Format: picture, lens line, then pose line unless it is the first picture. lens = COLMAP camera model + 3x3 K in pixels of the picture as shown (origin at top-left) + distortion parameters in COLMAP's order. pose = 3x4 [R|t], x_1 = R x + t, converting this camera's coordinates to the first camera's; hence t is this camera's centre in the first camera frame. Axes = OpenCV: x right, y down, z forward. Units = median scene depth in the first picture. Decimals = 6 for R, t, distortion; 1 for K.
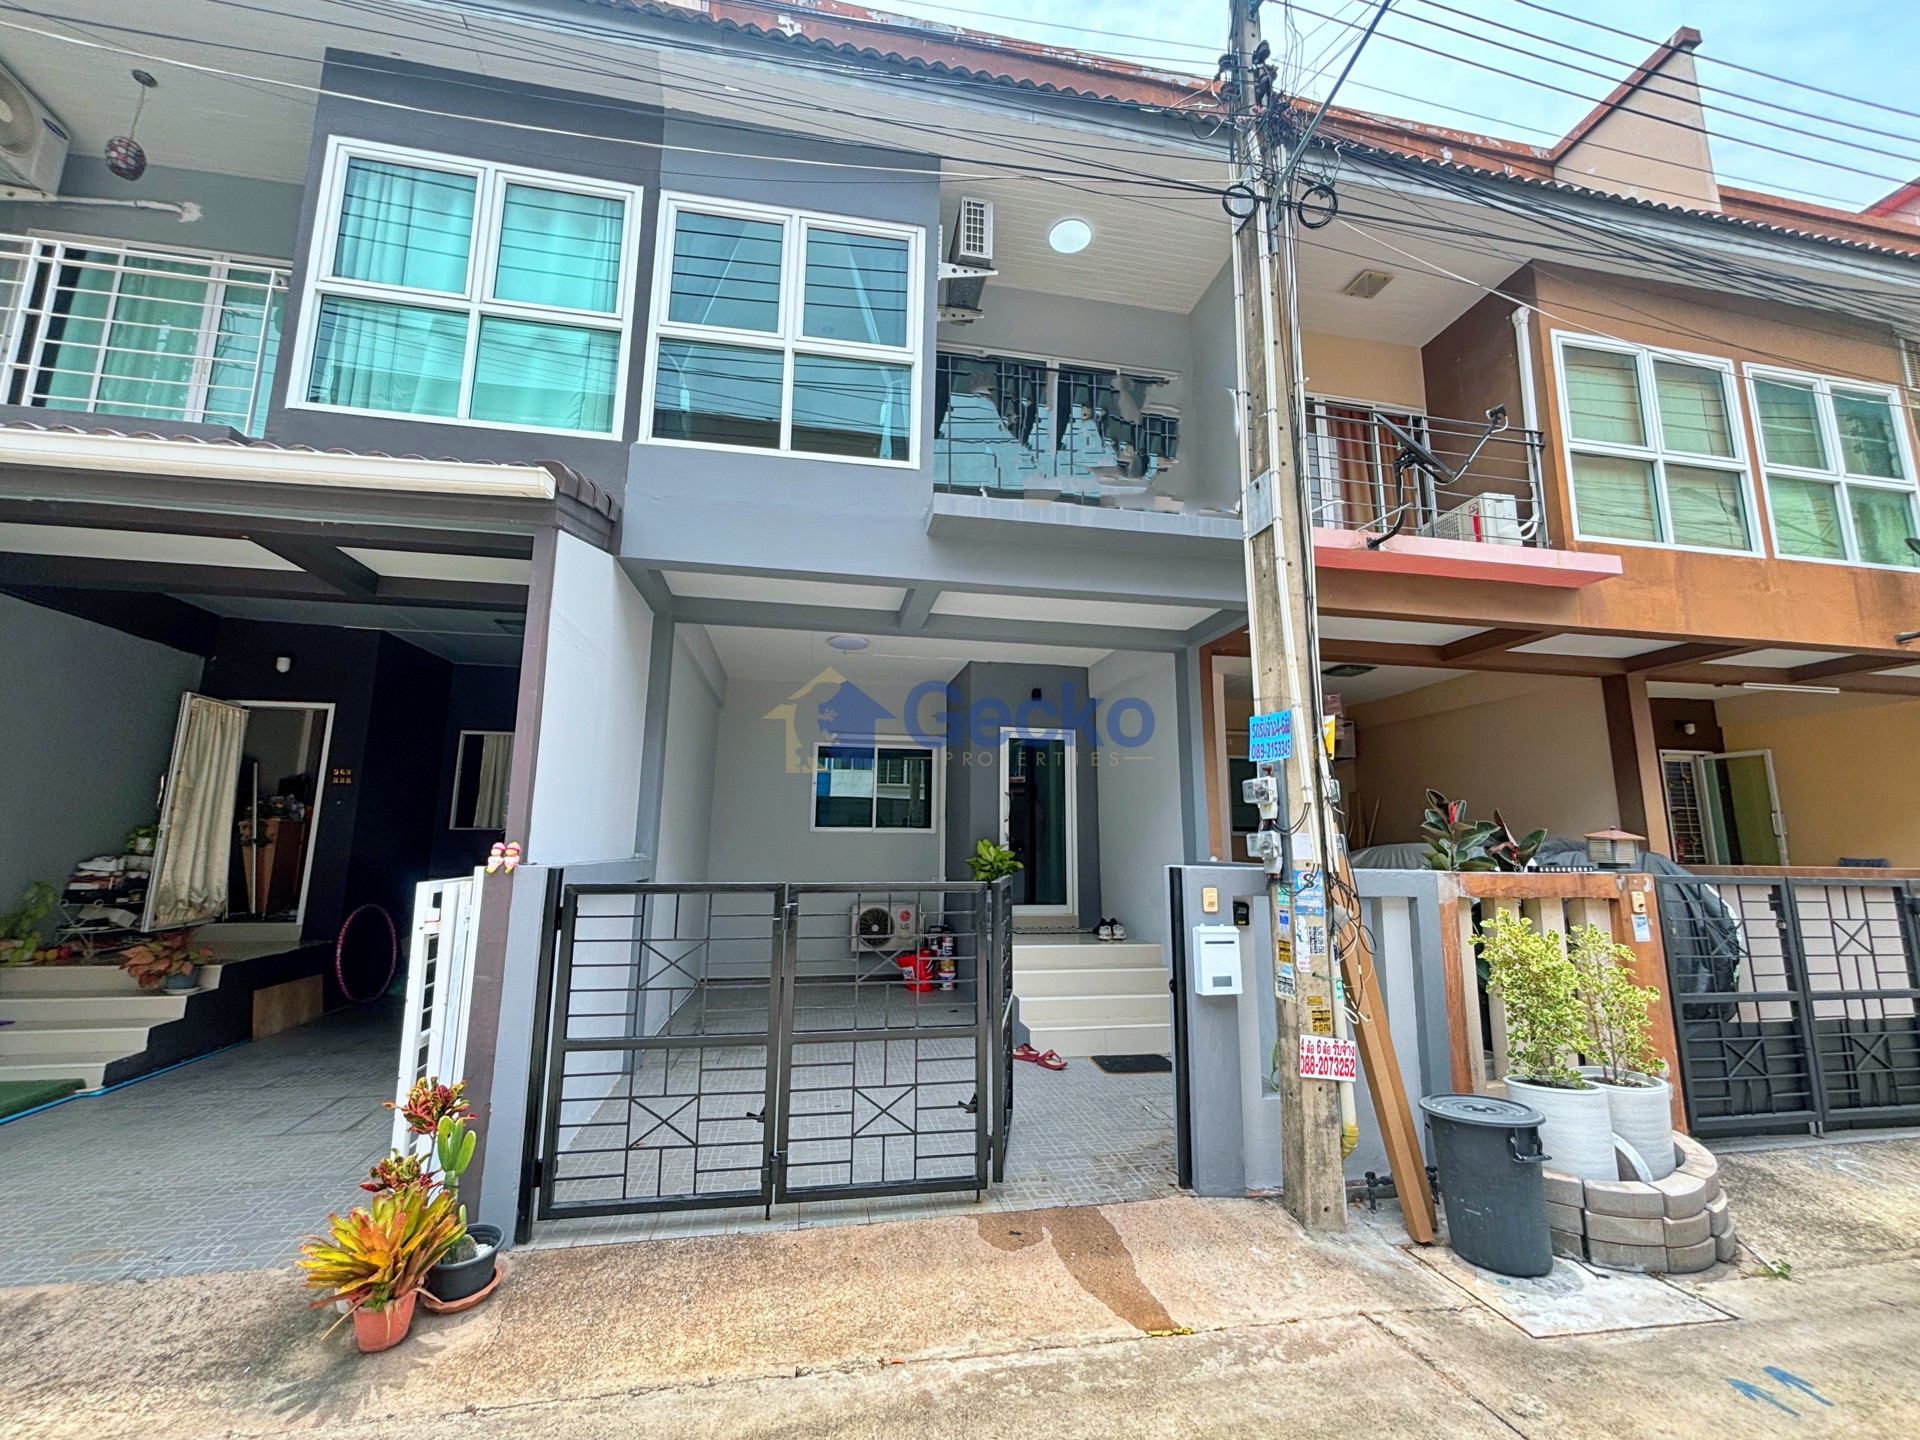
lens RADIAL K [[768.5, 0, 956.2], [0, 768.5, 715.2], [0, 0, 1]] dist [0.002402, 0.000653]
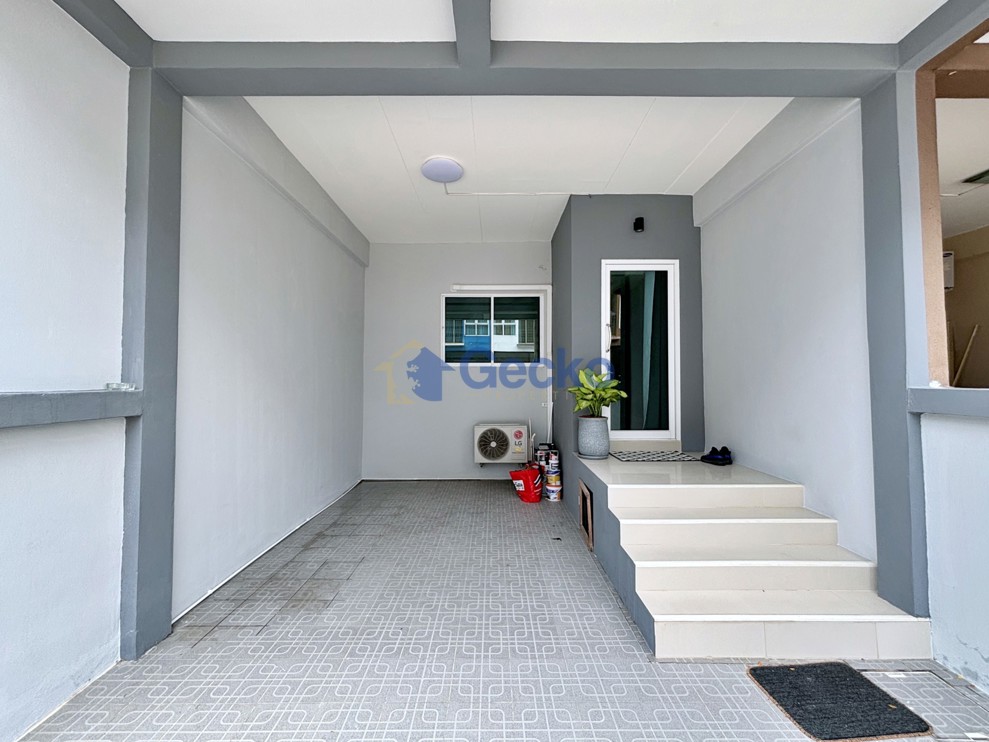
lens RADIAL K [[395.9, 0, 487.7], [0, 395.9, 370.7], [0, 0, 1]] dist [0.002402, 0.000653]
pose [[0.977623, -0.017989, -0.209596, 0.018397], [0.048084, 0.989069, 0.139391, 0.078347], [0.204798, -0.146350, 0.967801, 0.429169]]
